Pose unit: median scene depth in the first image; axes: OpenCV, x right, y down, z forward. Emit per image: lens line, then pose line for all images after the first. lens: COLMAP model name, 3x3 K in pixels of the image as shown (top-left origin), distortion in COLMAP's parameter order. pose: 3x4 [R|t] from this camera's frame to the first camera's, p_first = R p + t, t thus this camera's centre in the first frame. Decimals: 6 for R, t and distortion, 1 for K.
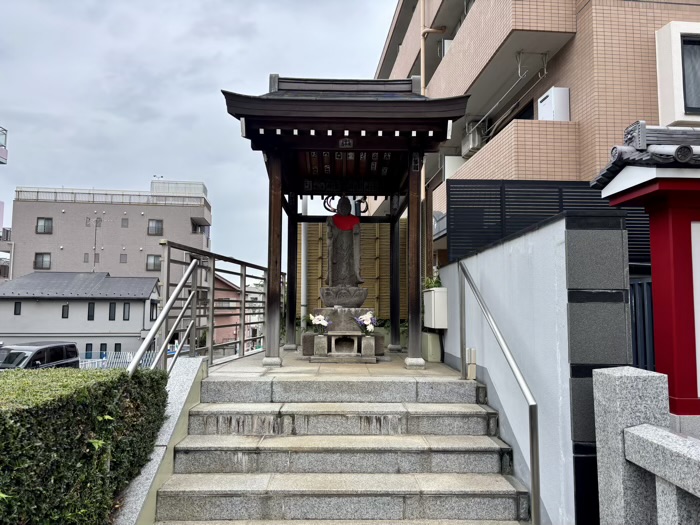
lens RADIAL K [[526.8, 0, 350.0], [0, 526.8, 262.5], [0, 0, 1]] dist [0.037643, -0.003294]
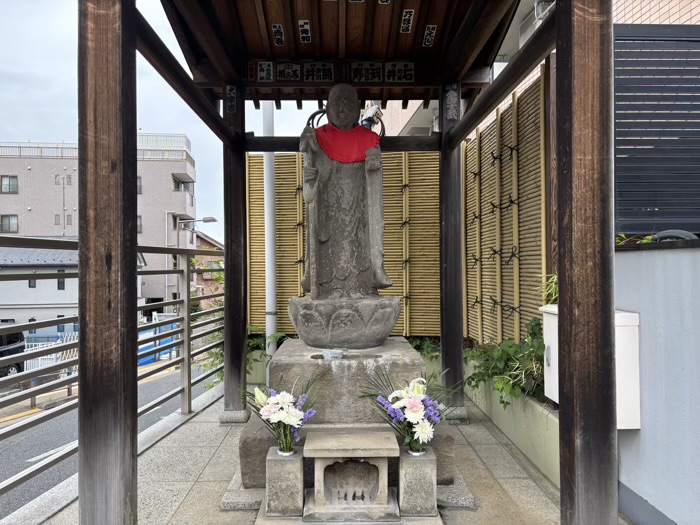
lens RADIAL K [[526.8, 0, 350.0], [0, 526.8, 262.5], [0, 0, 1]] dist [0.037643, -0.003294]
pose [[0.999884, -0.014897, 0.003038, -0.008082], [0.014602, 0.996589, 0.081223, -0.014665], [-0.004238, -0.081169, 0.996691, 0.518402]]
